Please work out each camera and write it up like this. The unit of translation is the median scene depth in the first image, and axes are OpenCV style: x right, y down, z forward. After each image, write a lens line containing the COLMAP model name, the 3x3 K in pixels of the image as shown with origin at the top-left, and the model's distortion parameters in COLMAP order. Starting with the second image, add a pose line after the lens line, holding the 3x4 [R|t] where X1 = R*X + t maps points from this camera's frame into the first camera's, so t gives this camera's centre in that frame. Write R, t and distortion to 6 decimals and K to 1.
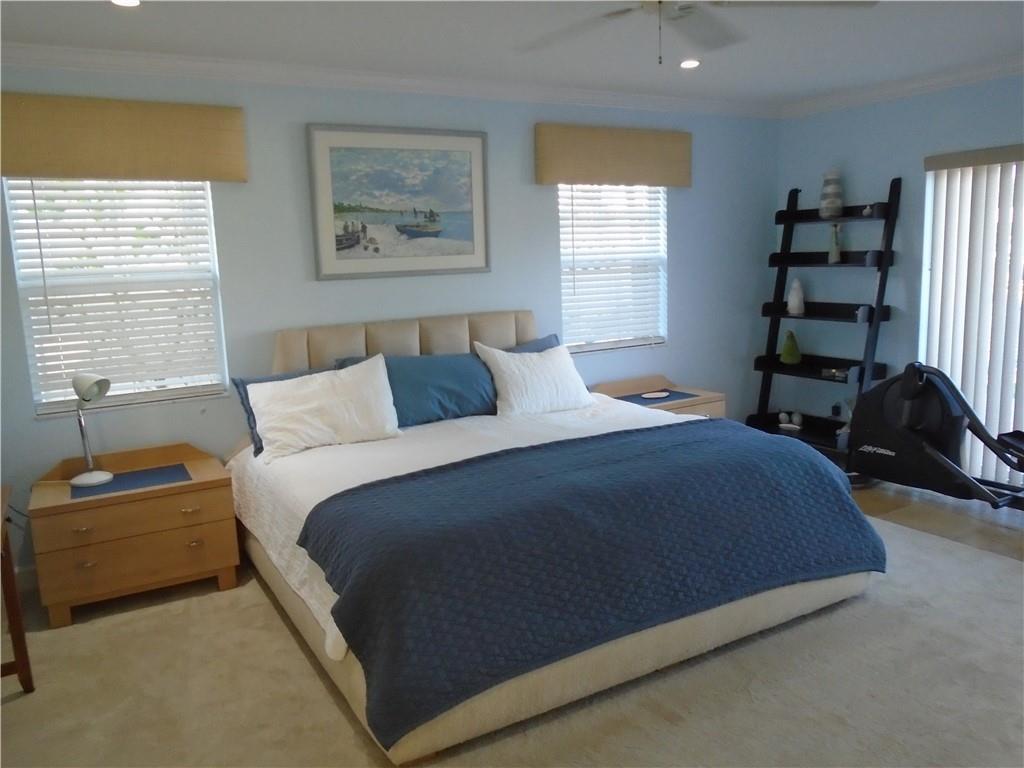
lens RADIAL K [[785.7, 0, 510.6], [0, 785.7, 381.0], [0, 0, 1]] dist [-0.003736, 0.001804]
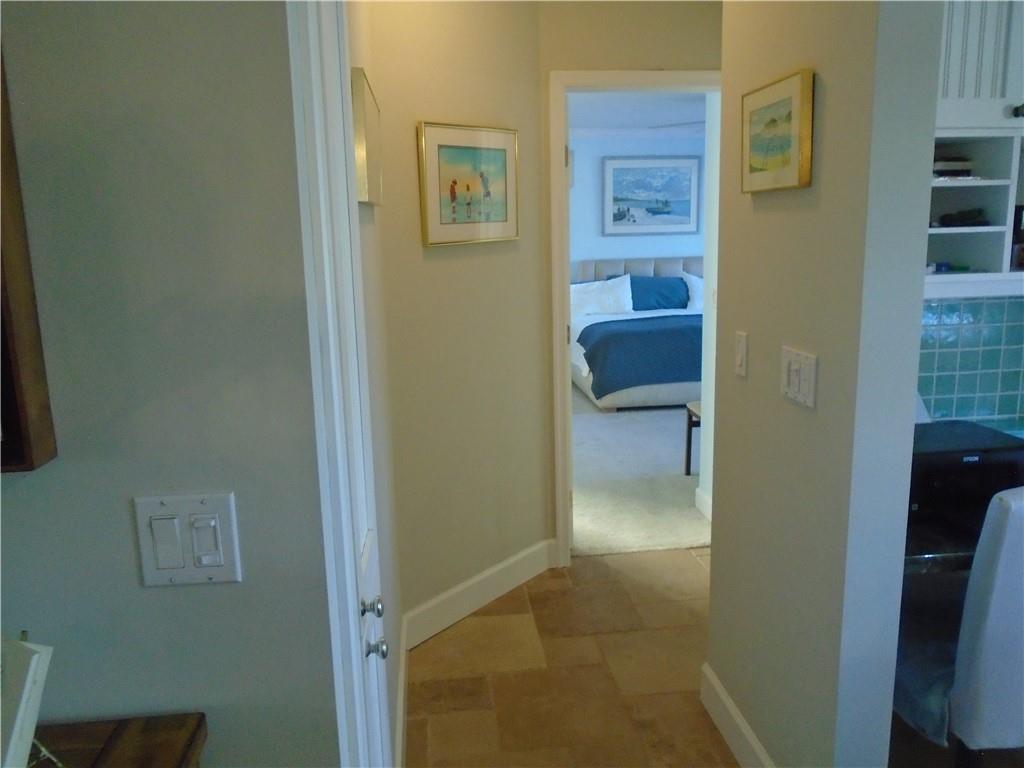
lens RADIAL K [[785.7, 0, 514.2], [0, 785.7, 382.6], [0, 0, 1]] dist [-0.003736, 0.001804]
pose [[0.915778, 0.090247, -0.391415, 0.346743], [-0.075977, 0.995762, 0.051830, 0.148153], [0.394434, -0.017726, 0.918753, -0.880804]]
